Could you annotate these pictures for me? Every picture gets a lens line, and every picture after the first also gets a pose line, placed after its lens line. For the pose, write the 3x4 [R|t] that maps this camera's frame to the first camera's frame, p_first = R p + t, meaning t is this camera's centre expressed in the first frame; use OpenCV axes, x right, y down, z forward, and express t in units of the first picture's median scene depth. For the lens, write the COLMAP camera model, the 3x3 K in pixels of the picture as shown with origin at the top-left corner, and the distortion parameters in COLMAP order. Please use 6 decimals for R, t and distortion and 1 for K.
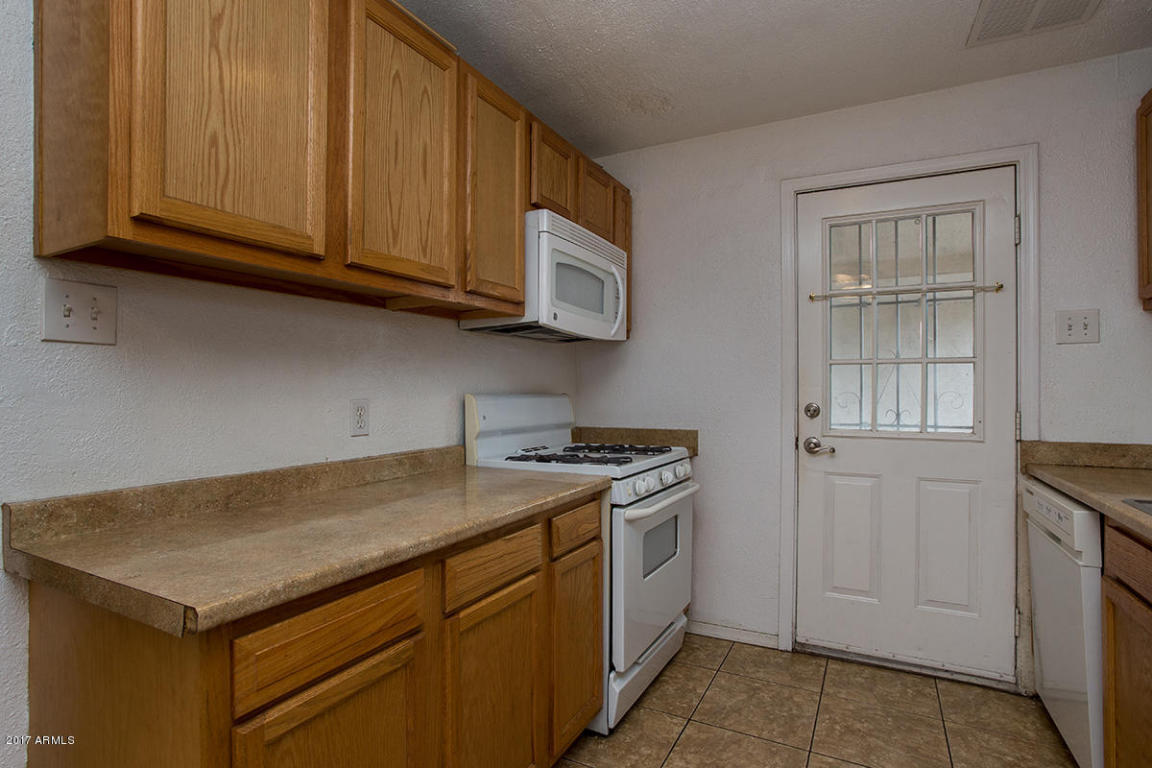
lens RADIAL K [[581.6, 0, 567.5], [0, 581.6, 384.9], [0, 0, 1]] dist [-0.064466, 0.035742]
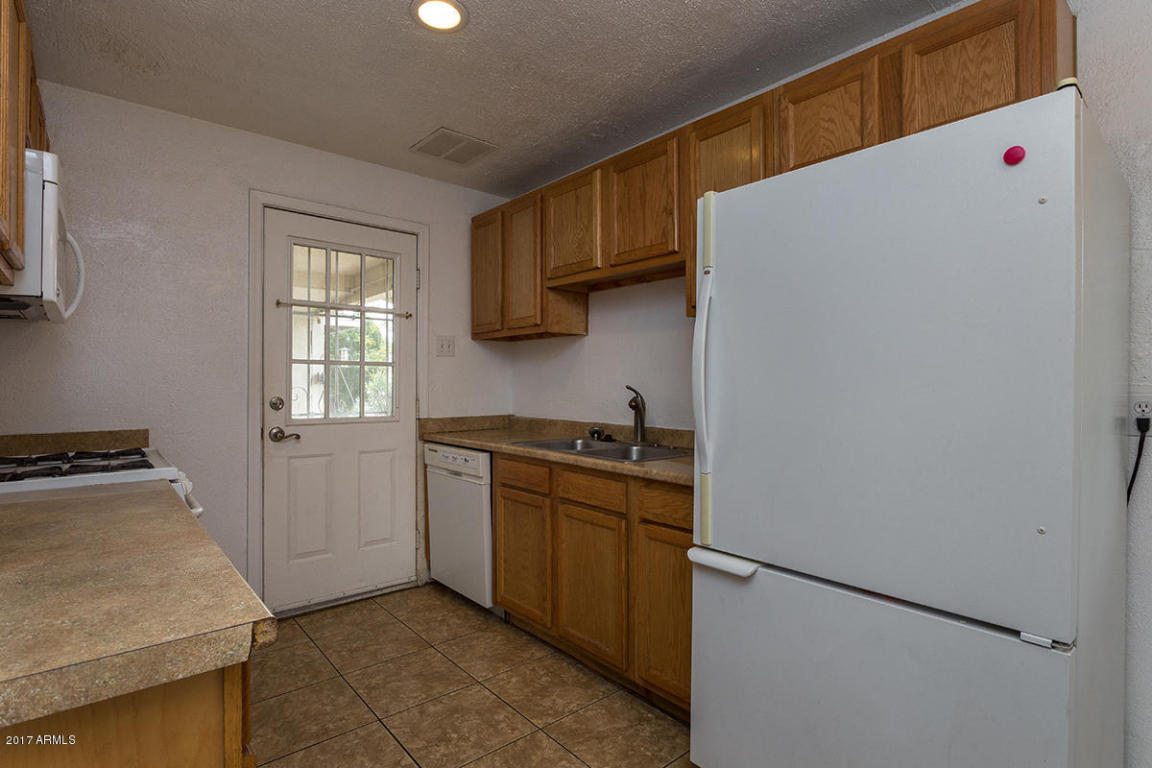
lens RADIAL K [[563.8, 0, 578.5], [0, 563.8, 386.1], [0, 0, 1]] dist [-0.001978, -0.000803]
pose [[0.360195, -0.001724, 0.932876, -0.445199], [-0.009133, 0.999944, 0.005375, -0.000814], [-0.932832, -0.010456, 0.360159, 0.060733]]
